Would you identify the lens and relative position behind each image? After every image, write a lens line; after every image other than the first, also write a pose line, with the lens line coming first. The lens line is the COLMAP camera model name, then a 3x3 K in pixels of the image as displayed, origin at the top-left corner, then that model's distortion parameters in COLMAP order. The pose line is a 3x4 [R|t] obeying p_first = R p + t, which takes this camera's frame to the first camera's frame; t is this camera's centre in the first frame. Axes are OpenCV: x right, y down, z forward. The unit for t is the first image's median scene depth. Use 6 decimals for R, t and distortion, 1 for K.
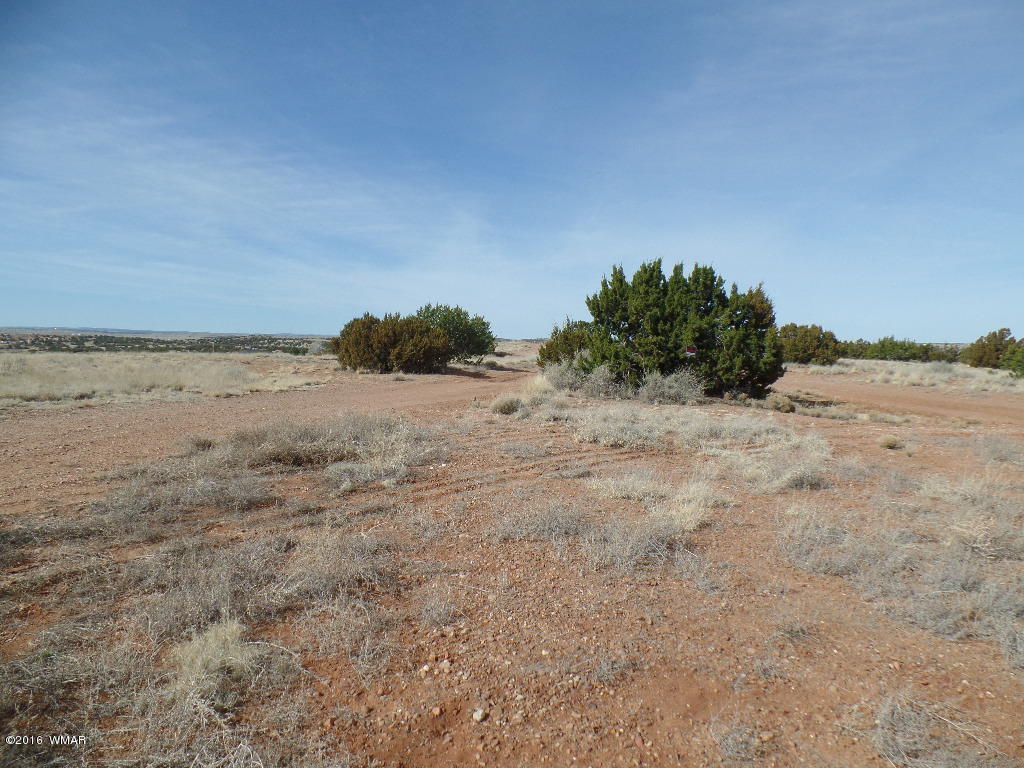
lens RADIAL K [[709.5, 0, 507.8], [0, 709.5, 387.5], [0, 0, 1]] dist [0.019886, 0.004152]
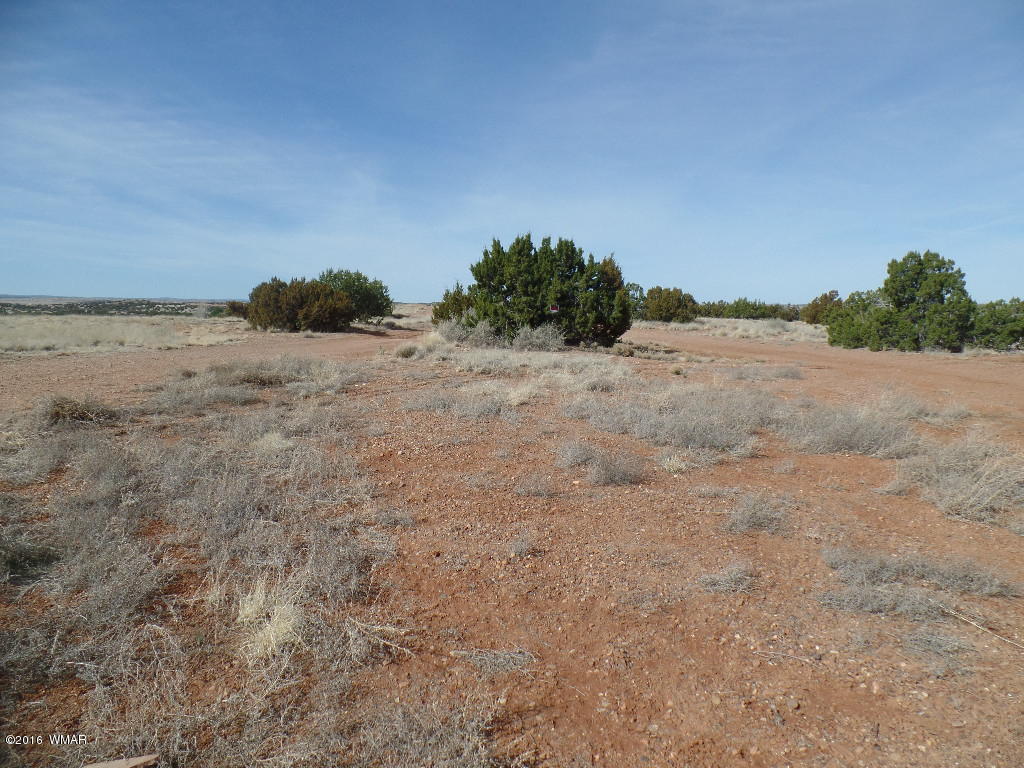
lens RADIAL K [[709.5, 0, 507.8], [0, 709.5, 387.5], [0, 0, 1]] dist [0.019886, 0.004152]
pose [[0.989642, -0.022006, 0.141861, -0.002594], [0.014741, 0.998535, 0.052060, 0.019163], [-0.142799, -0.049430, 0.988517, -0.212431]]
